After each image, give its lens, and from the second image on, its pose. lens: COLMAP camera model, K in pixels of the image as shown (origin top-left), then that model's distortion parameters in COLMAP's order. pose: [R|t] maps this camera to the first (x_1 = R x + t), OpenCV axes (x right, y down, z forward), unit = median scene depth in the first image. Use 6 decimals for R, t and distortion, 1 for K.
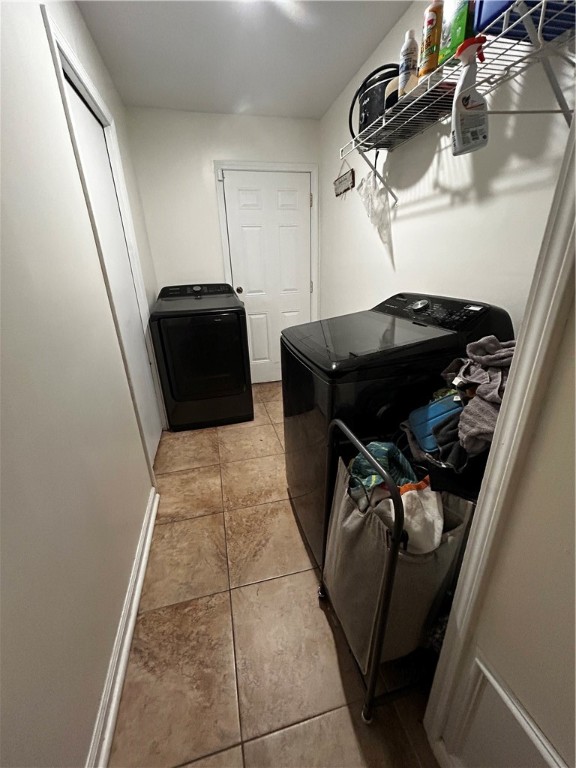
lens RADIAL K [[310.0, 0, 291.2], [0, 310.0, 383.2], [0, 0, 1]] dist [-0.002575, 0.002073]
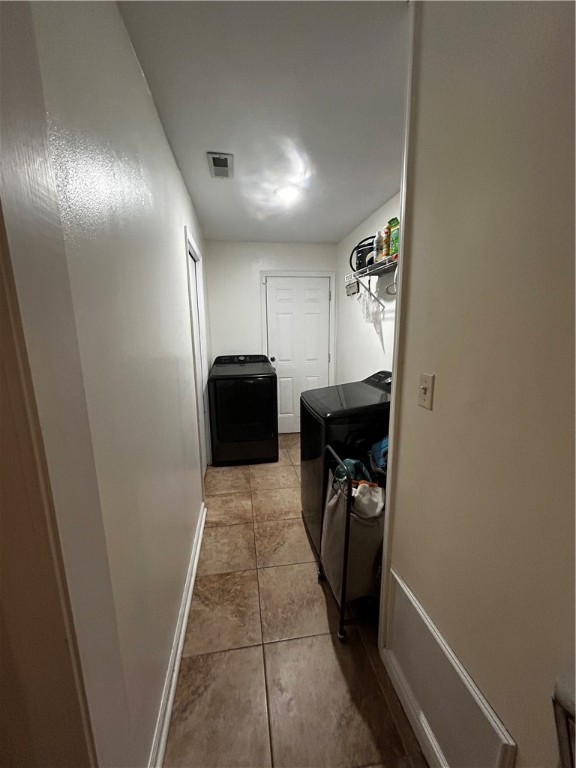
lens RADIAL K [[310.0, 0, 288.9], [0, 310.0, 383.7], [0, 0, 1]] dist [-0.002575, 0.002073]
pose [[0.995103, 0.033463, -0.093007, 0.050030], [-0.050086, 0.981911, -0.182601, 0.065857], [0.085214, 0.186365, 0.978778, -0.502152]]
